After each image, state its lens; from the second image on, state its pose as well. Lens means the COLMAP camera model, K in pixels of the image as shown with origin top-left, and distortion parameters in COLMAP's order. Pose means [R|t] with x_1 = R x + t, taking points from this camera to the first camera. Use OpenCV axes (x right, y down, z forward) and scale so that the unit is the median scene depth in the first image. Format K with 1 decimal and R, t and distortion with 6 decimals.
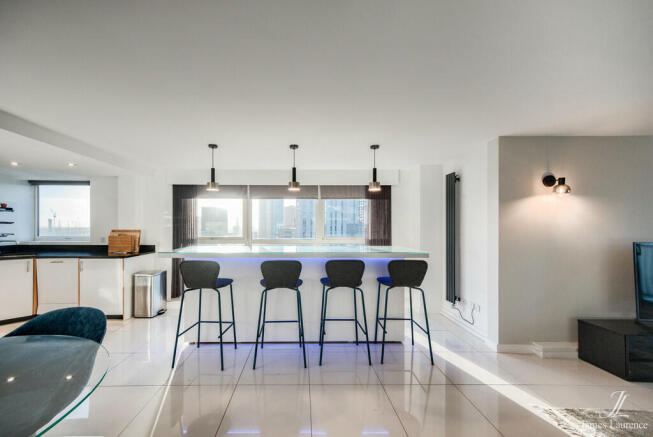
lens RADIAL K [[285.7, 0, 310.2], [0, 285.7, 229.4], [0, 0, 1]] dist [0.019018, -0.004255]
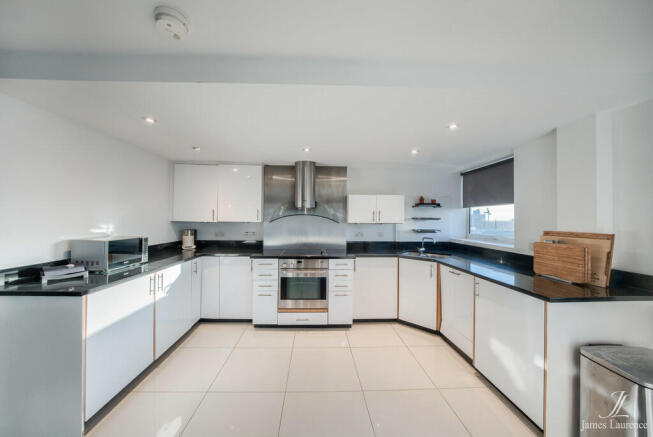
lens RADIAL K [[231.4, 0, 307.3], [0, 231.4, 217.3], [0, 0, 1]] dist [-0.014665, 0.000078]
pose [[0.020043, -0.012794, -0.999717, -0.296276], [-0.014147, 0.999814, -0.013079, -0.012890], [0.999699, 0.014405, 0.019859, 0.595163]]
